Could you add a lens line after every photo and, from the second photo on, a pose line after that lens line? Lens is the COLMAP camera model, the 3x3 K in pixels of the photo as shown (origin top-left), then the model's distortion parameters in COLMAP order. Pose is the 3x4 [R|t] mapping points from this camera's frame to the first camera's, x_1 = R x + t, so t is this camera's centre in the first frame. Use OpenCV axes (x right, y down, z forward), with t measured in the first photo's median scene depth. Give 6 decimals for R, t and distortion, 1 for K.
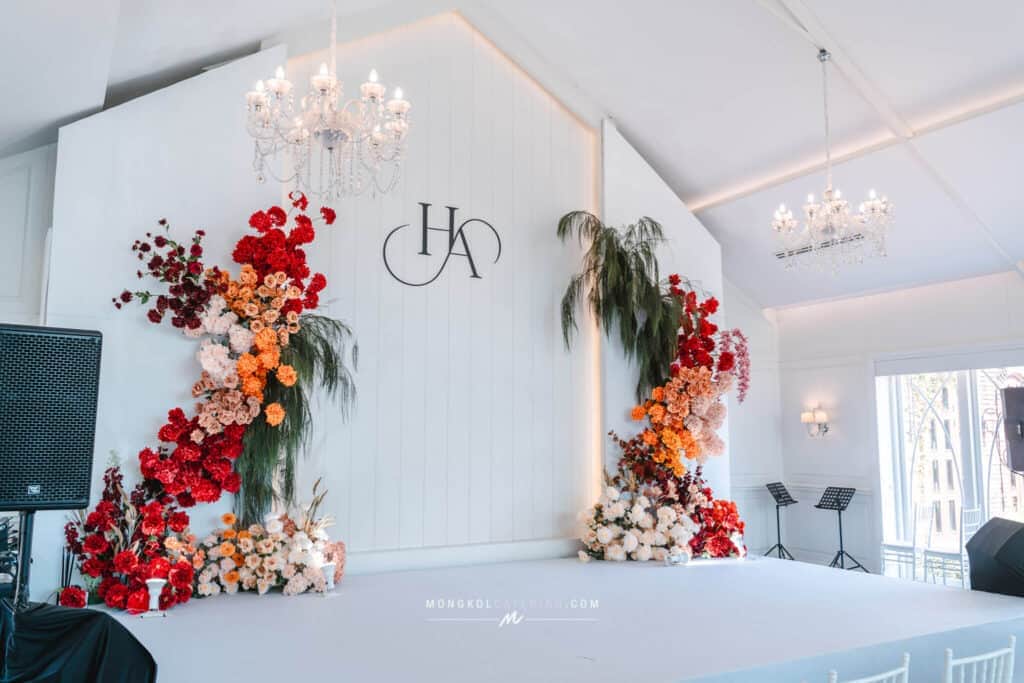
lens RADIAL K [[828.2, 0, 512.0], [0, 828.2, 341.5], [0, 0, 1]] dist [0.004863, -0.000637]
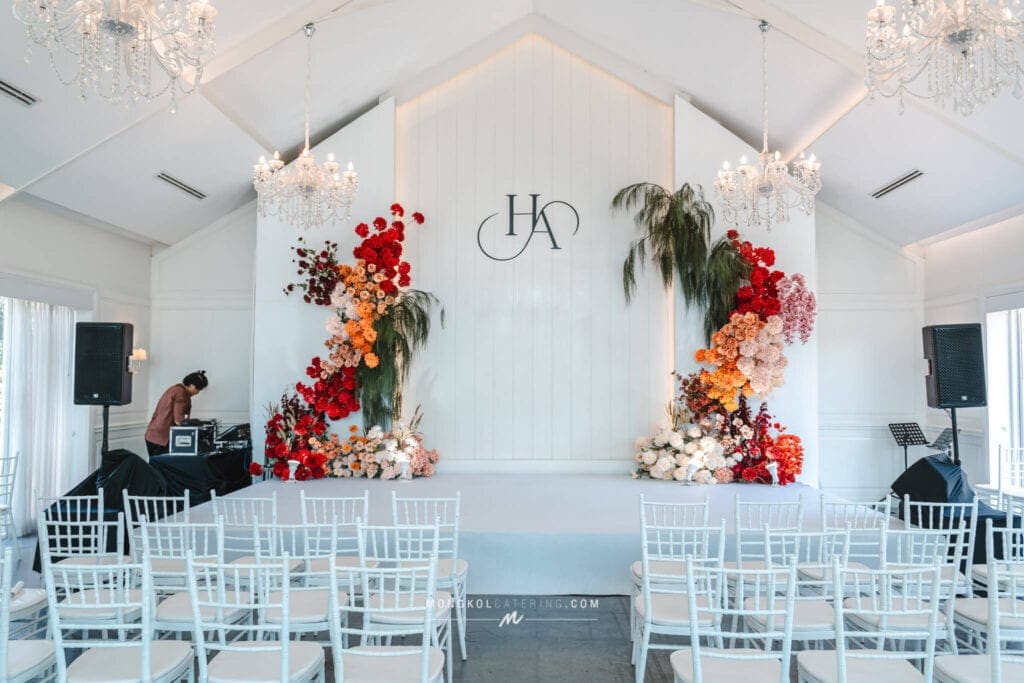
lens RADIAL K [[828.2, 0, 512.0], [0, 828.2, 341.5], [0, 0, 1]] dist [0.004863, -0.000637]
pose [[0.851448, -0.022172, -0.523971, 0.685182], [0.057848, 0.996980, 0.051814, -0.008084], [0.521239, -0.074428, 0.850159, -0.129400]]
